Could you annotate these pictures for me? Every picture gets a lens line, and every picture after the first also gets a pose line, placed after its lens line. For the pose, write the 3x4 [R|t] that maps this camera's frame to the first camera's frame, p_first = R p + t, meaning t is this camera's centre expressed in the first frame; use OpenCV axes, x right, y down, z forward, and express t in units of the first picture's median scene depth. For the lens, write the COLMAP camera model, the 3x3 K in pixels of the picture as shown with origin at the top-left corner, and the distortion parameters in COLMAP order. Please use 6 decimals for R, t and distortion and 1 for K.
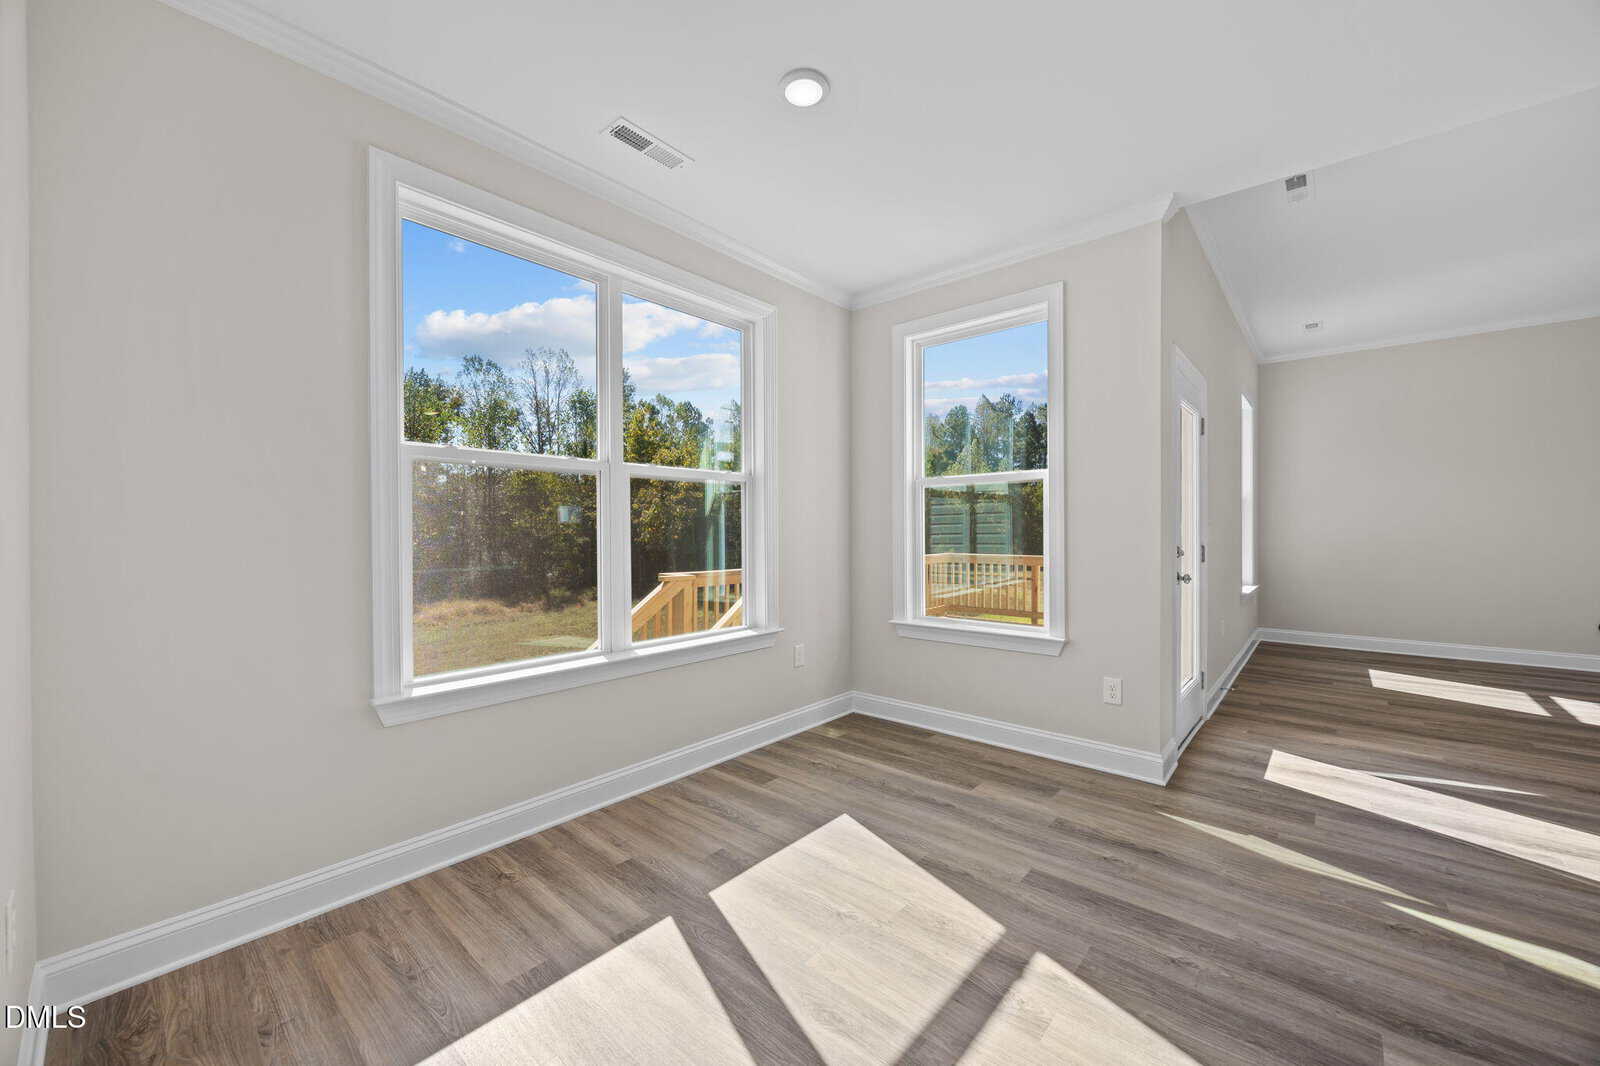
lens RADIAL K [[612.5, 0, 810.0], [0, 612.5, 535.7], [0, 0, 1]] dist [-0.002151, -0.000173]
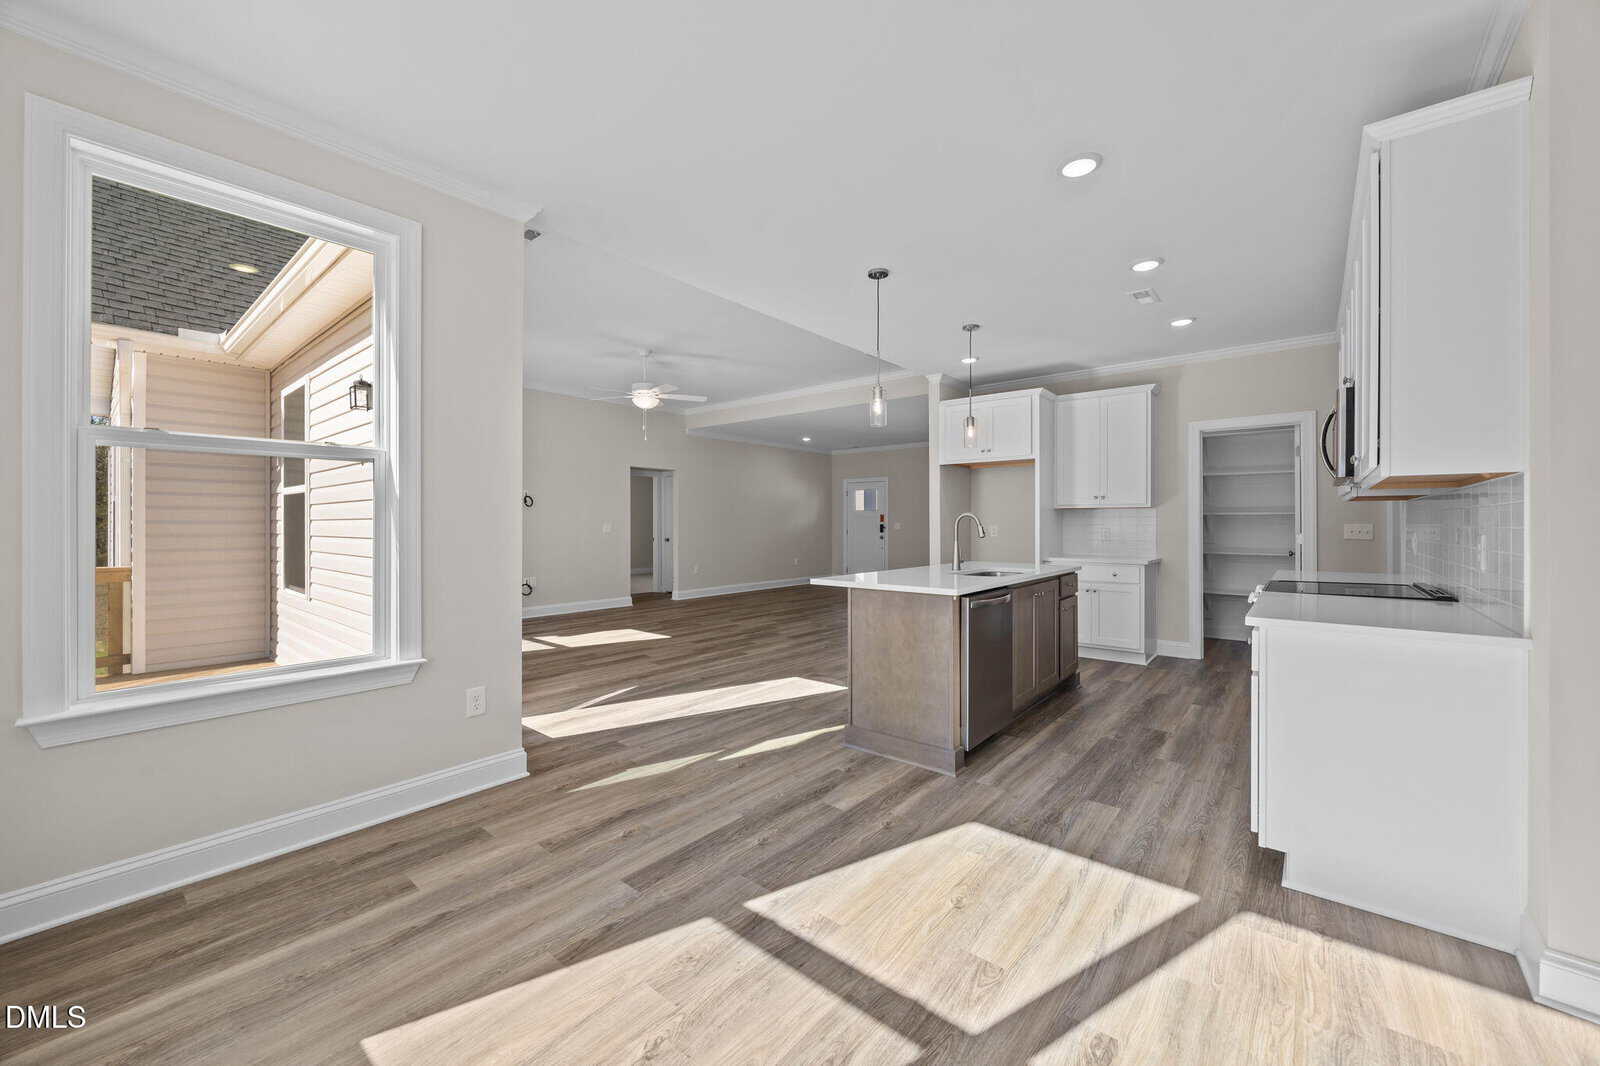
lens RADIAL K [[611.9, 0, 804.0], [0, 611.9, 524.7], [0, 0, 1]] dist [-0.002698, 0.000202]
pose [[-0.017390, 0.002113, 0.999847, -0.514415], [0.010802, 0.999940, -0.001926, -0.005958], [-0.999790, 0.010767, -0.017411, 0.621802]]
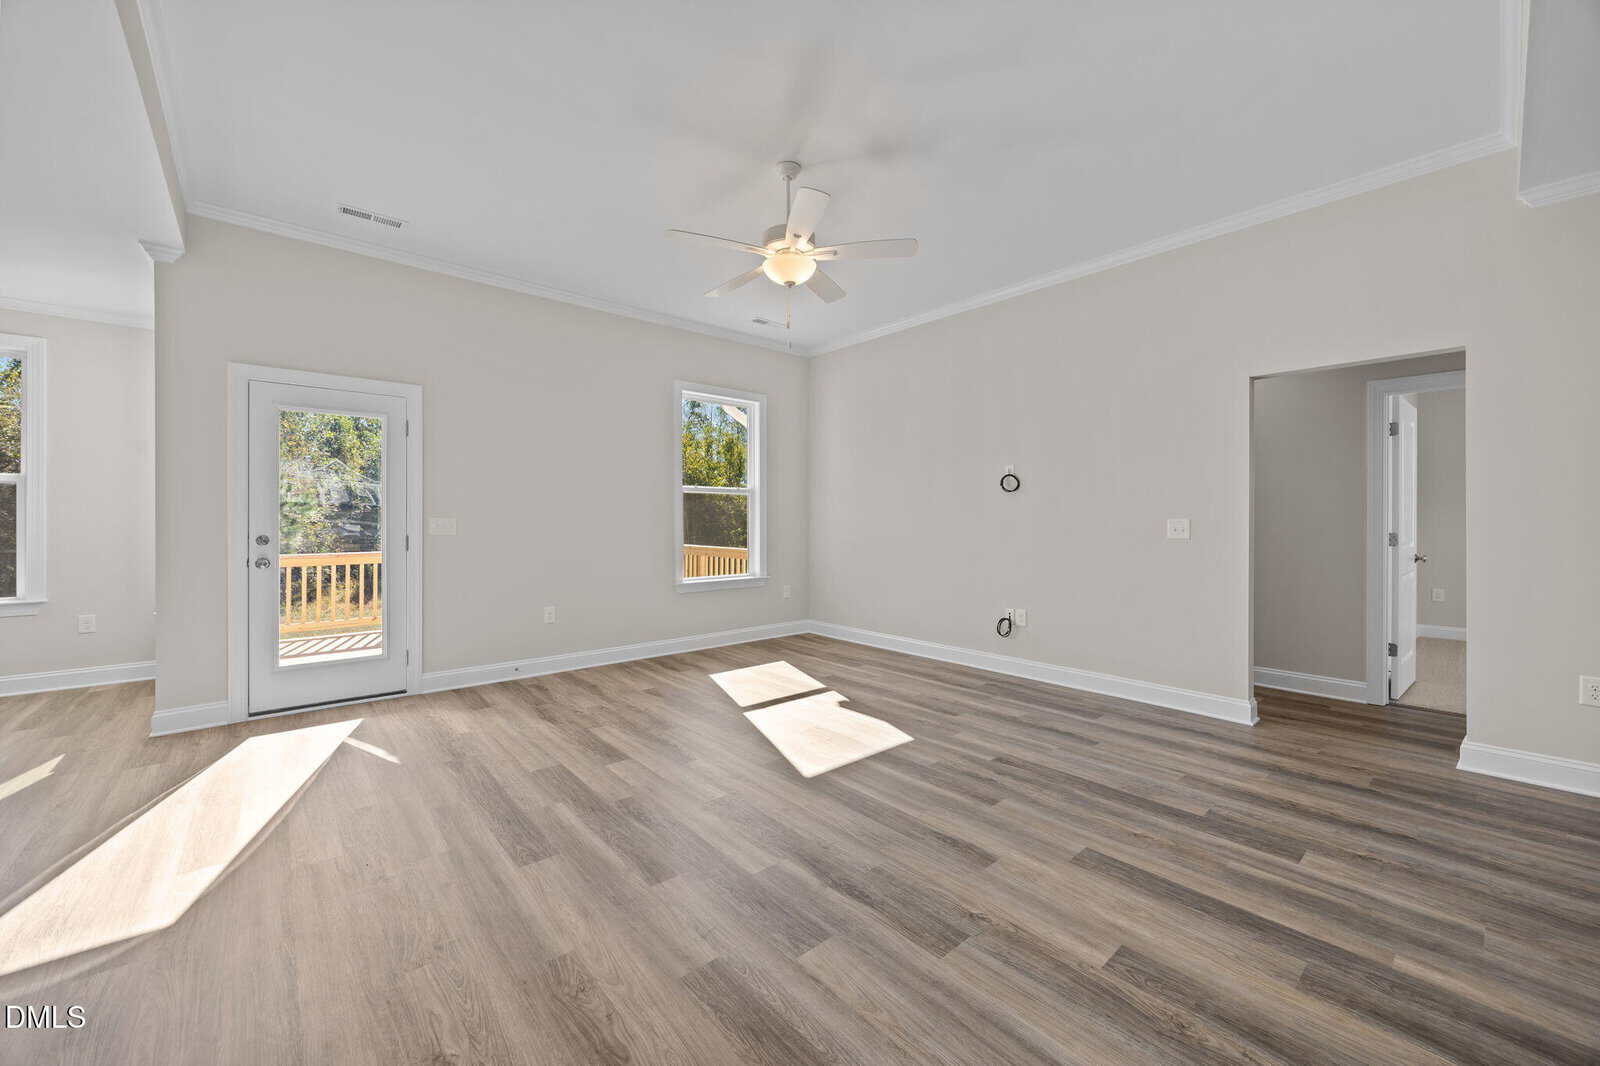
lens RADIAL K [[611.9, 0, 804.0], [0, 611.9, 524.7], [0, 0, 1]] dist [-0.002698, 0.000202]
pose [[0.989303, 0.002521, -0.145852, 2.265326], [-0.002892, 0.999993, -0.002335, -0.009654], [0.145845, 0.002732, 0.989304, 0.007392]]
